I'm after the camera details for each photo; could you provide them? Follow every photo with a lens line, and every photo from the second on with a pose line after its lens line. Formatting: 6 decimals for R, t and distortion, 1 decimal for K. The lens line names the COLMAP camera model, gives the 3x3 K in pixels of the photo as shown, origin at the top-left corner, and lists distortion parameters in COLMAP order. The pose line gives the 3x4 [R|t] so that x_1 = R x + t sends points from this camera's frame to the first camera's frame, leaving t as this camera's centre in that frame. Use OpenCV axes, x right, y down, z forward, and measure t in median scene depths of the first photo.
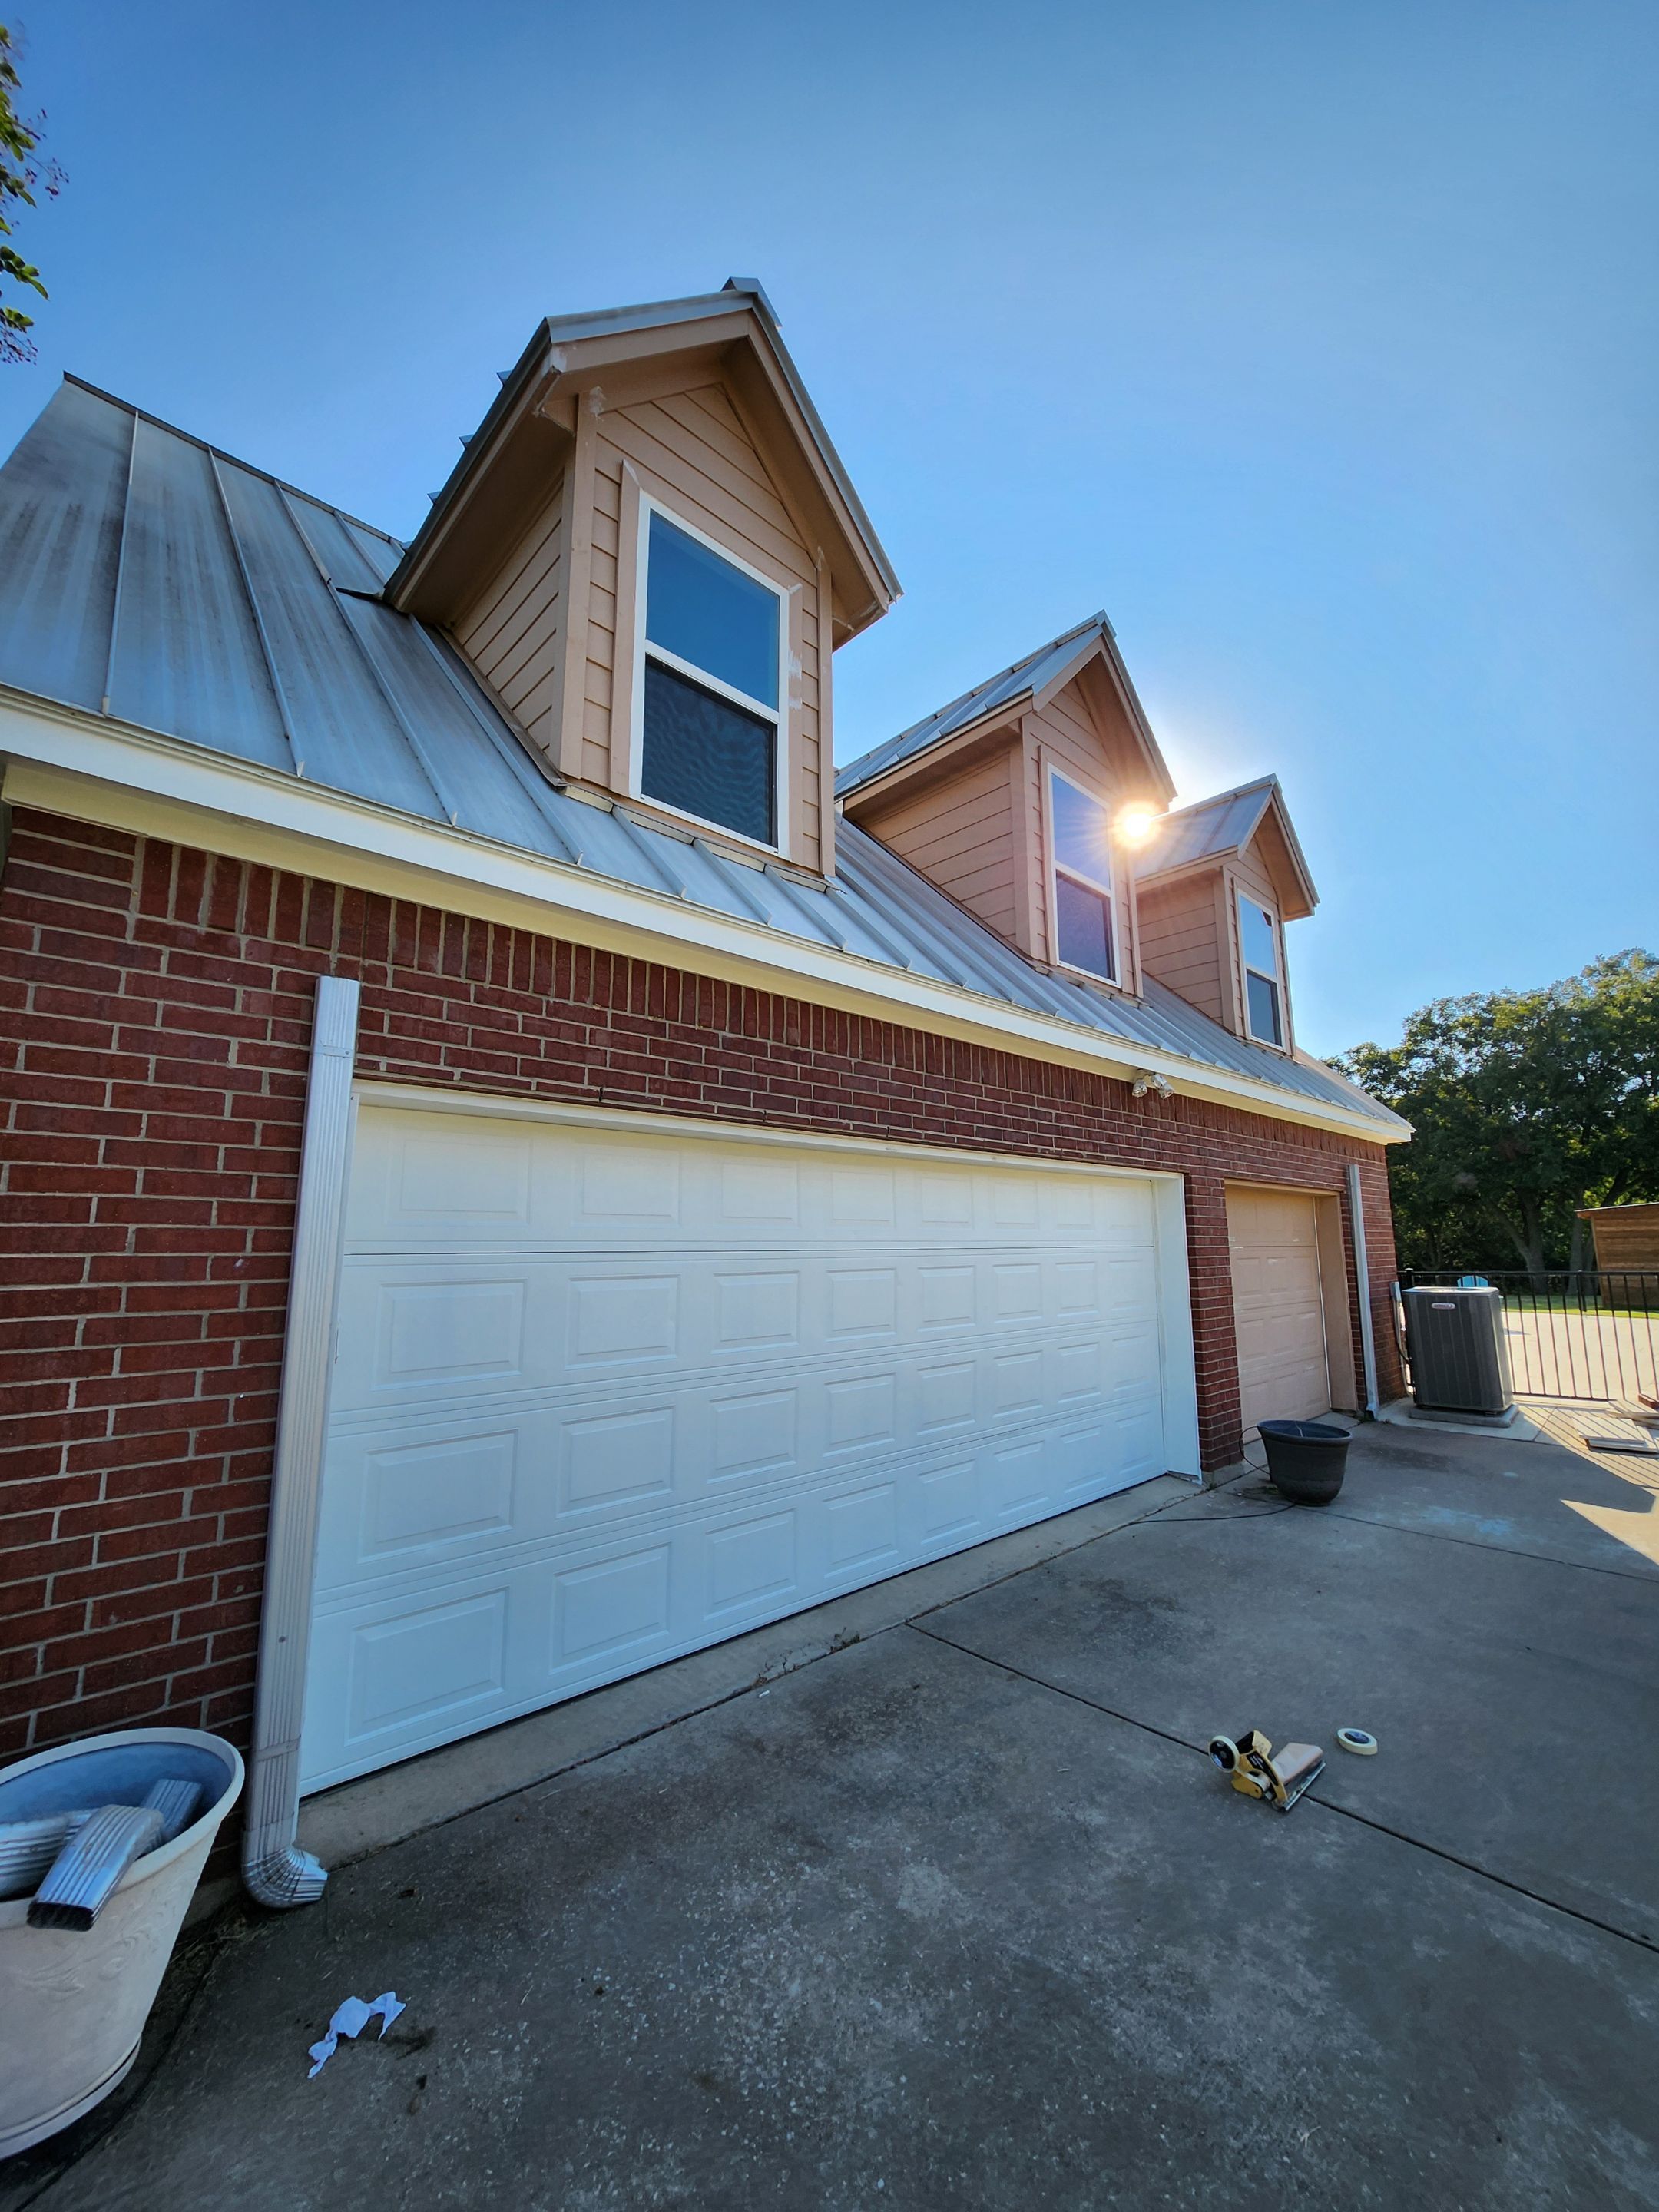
lens RADIAL K [[874.1, 0, 861.7], [0, 874.1, 1113.8], [0, 0, 1]] dist [-0.030702, 0.000127]
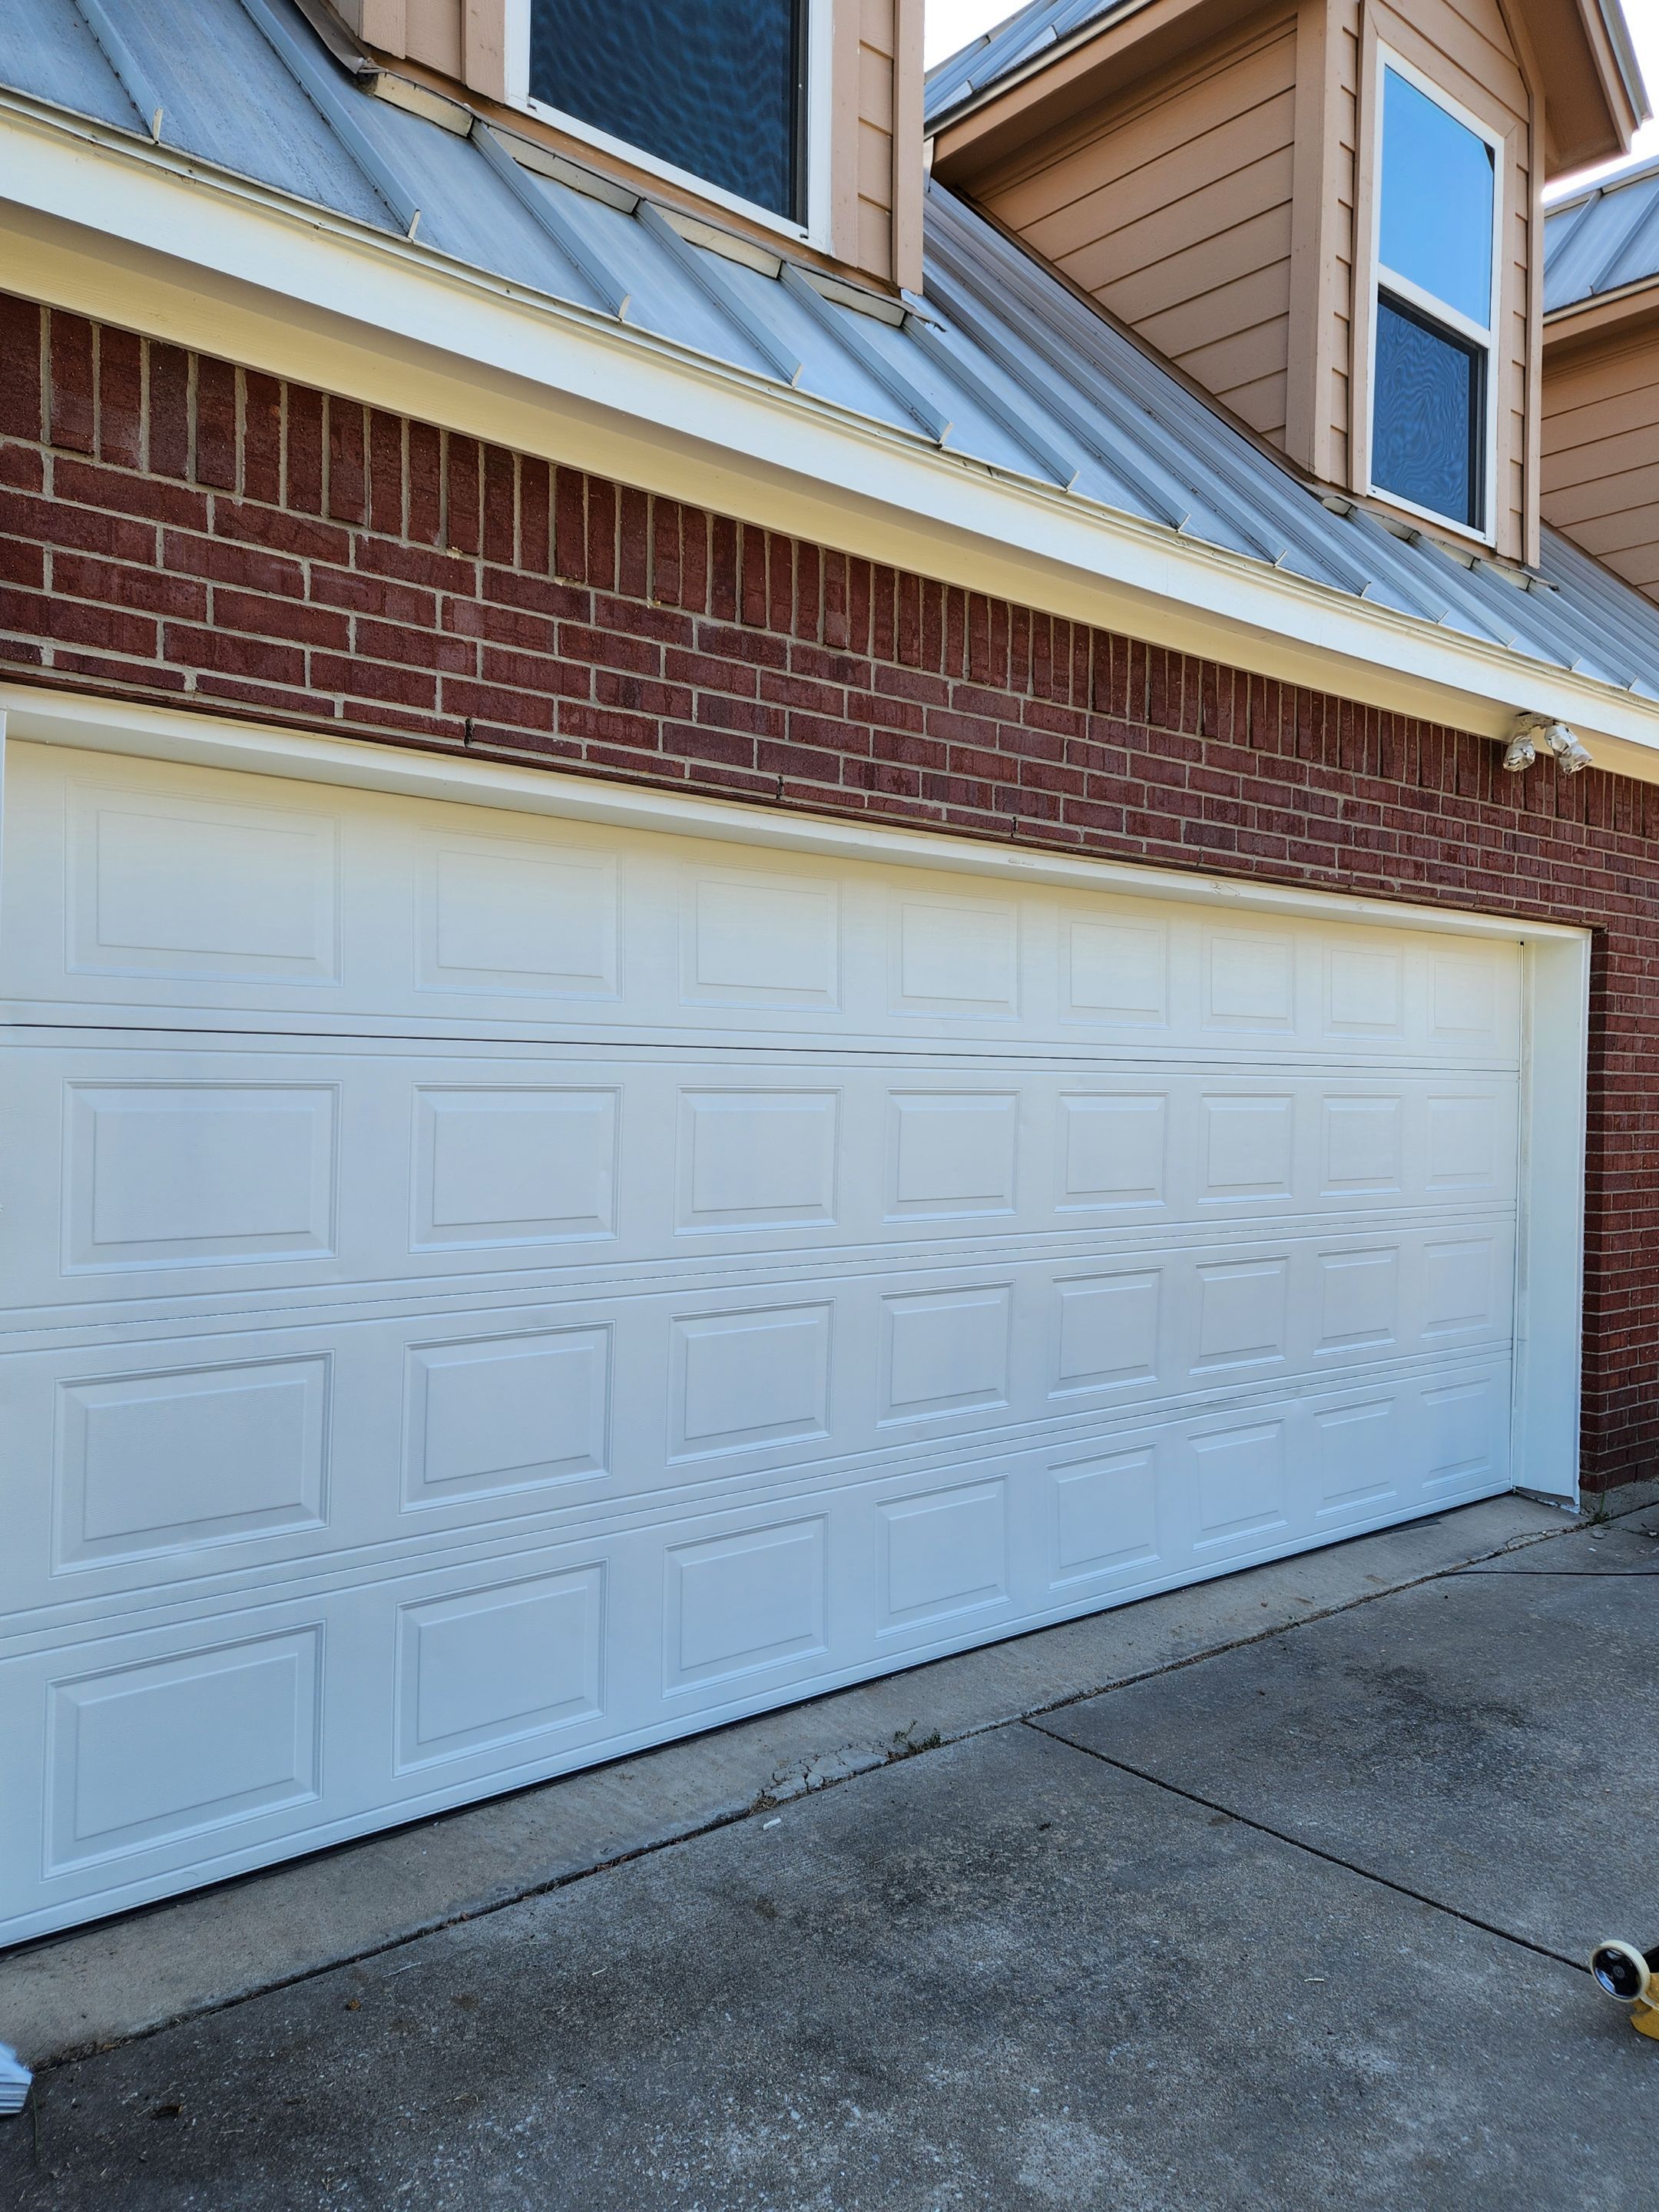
lens RADIAL K [[1634.2, 0, 829.5], [0, 1634.2, 1106.0], [0, 0, 1]] dist [0.057552, -0.085001]
pose [[0.997686, 0.024693, -0.063354, -0.018213], [-0.013640, 0.985469, 0.169305, 0.027351], [0.066614, -0.168049, 0.983525, 0.021757]]
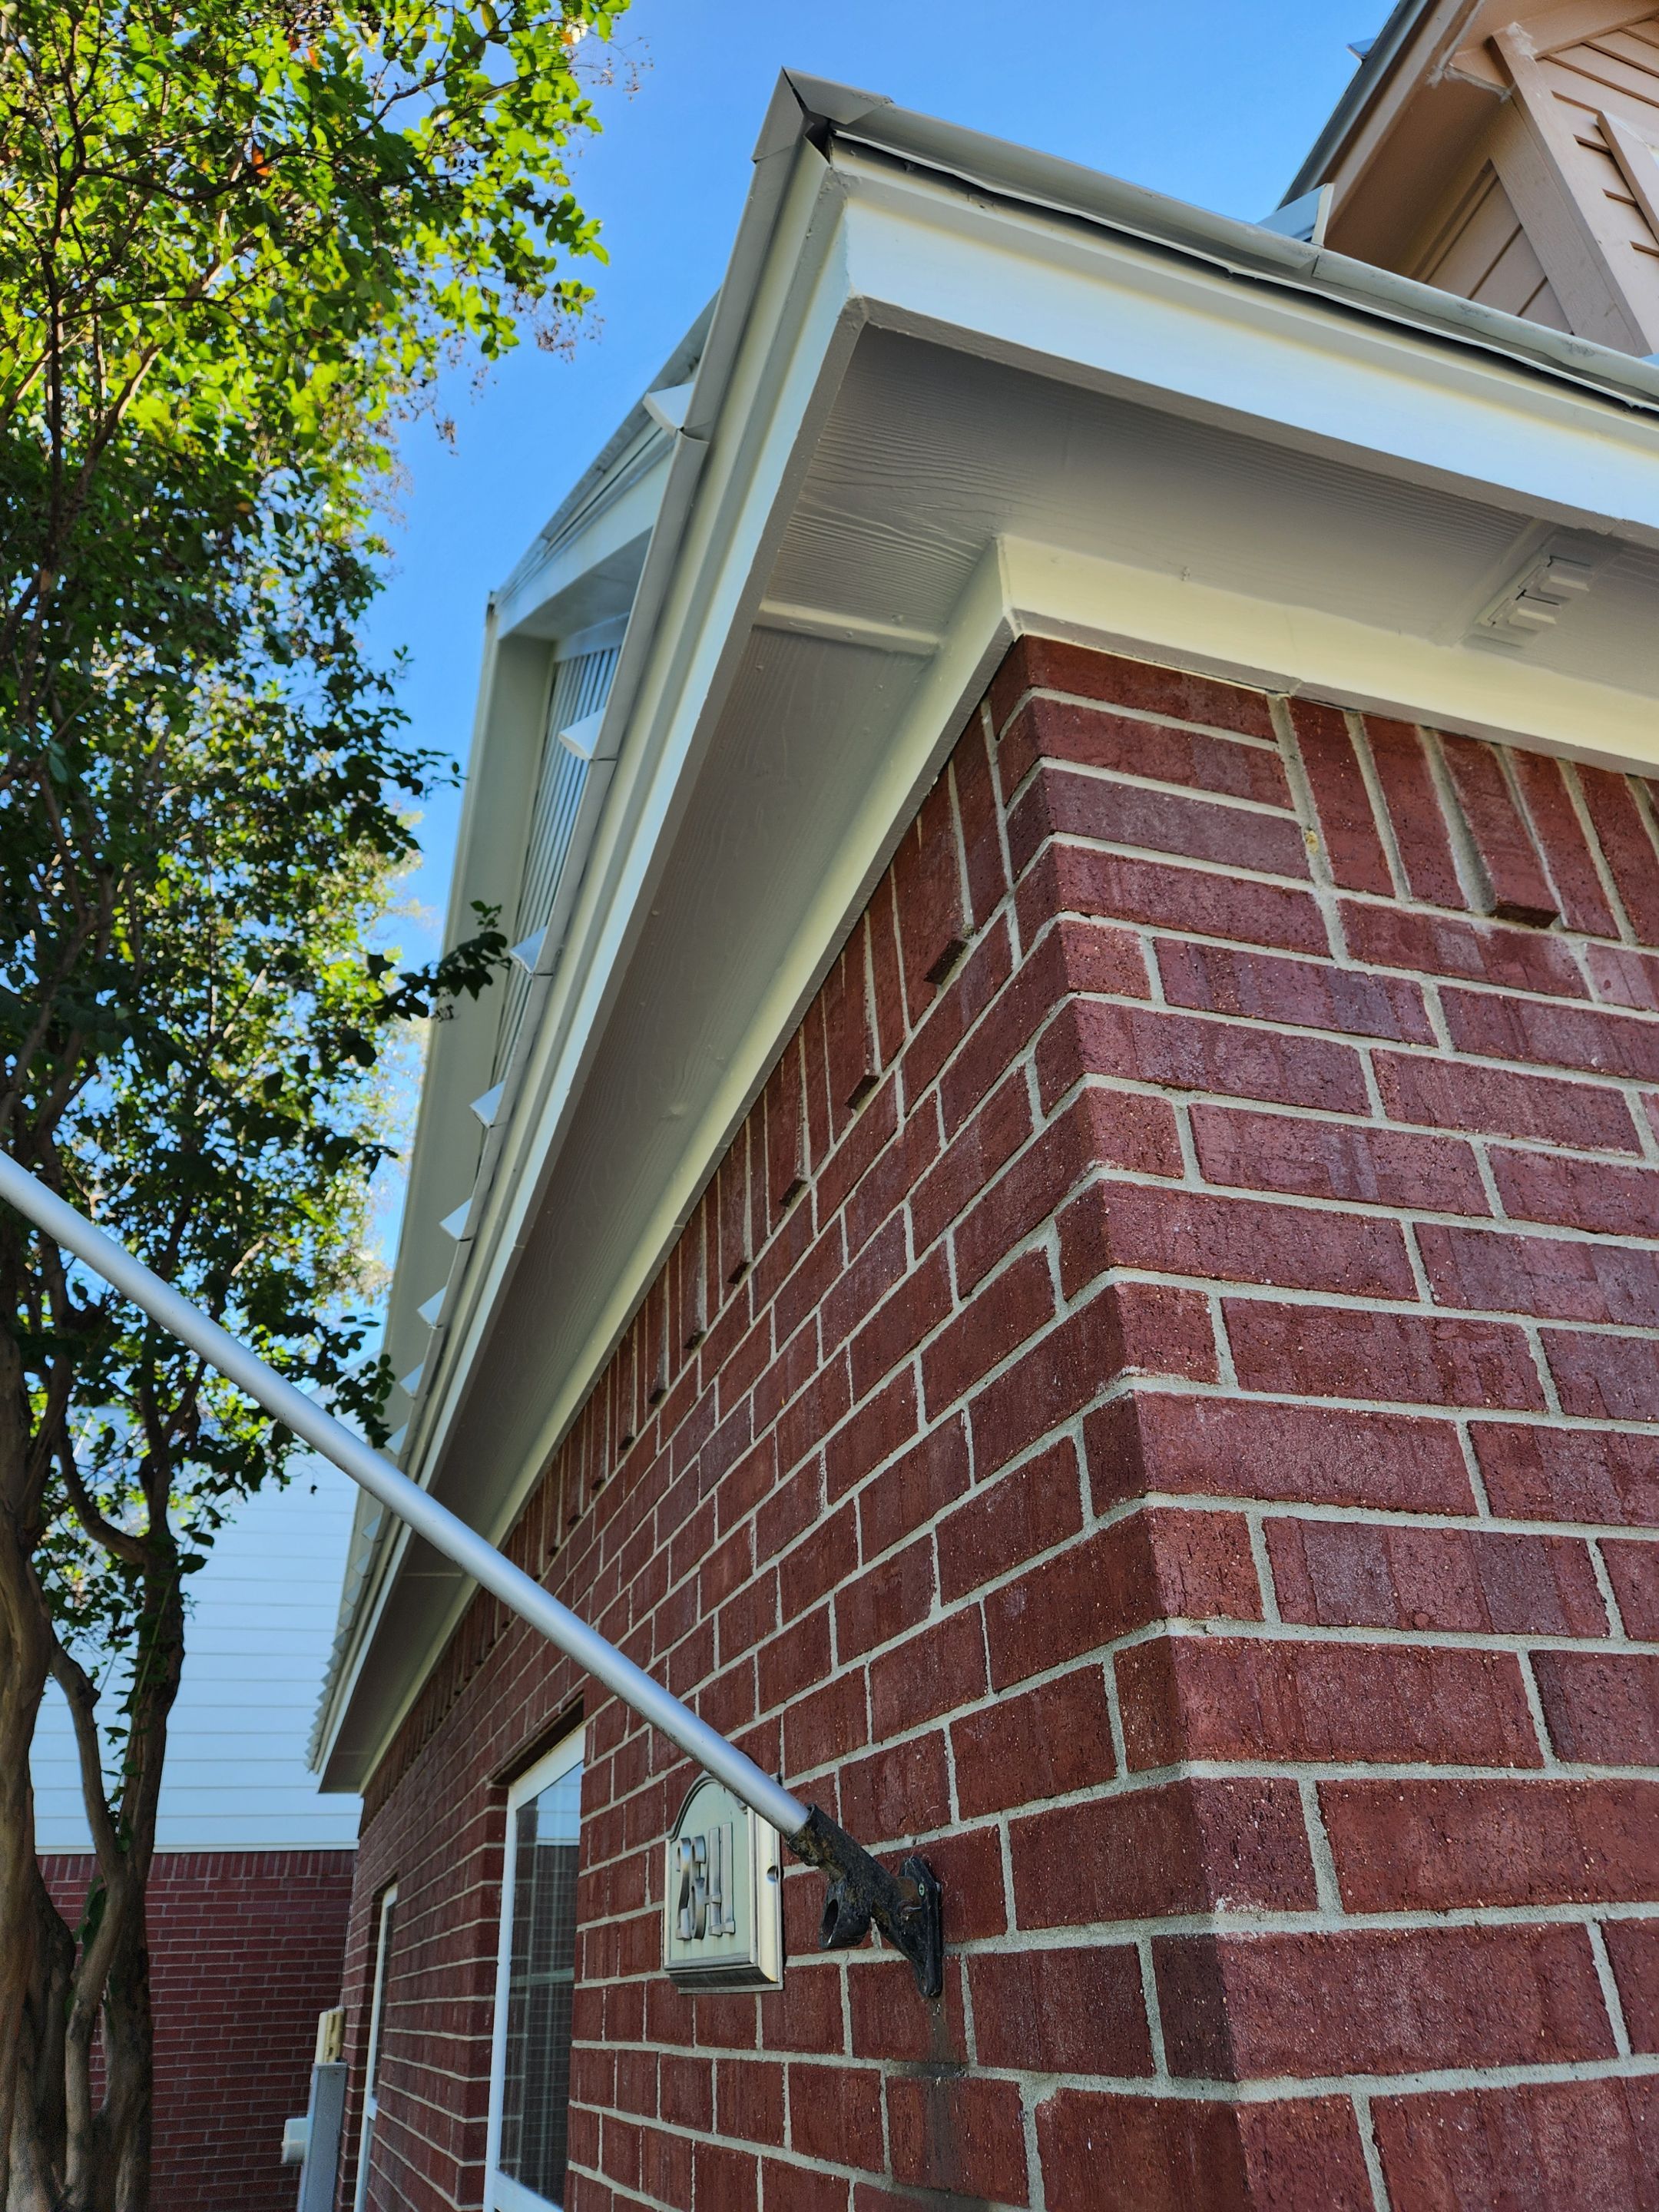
lens RADIAL K [[1471.5, 0, 820.2], [0, 1471.5, 1055.6], [0, 0, 1]] dist [0.079664, -0.067542]
pose [[0.896051, -0.243327, -0.371327, -0.573206], [0.087521, 0.916821, -0.389589, 0.015144], [0.435238, 0.316593, 0.842815, 0.324418]]
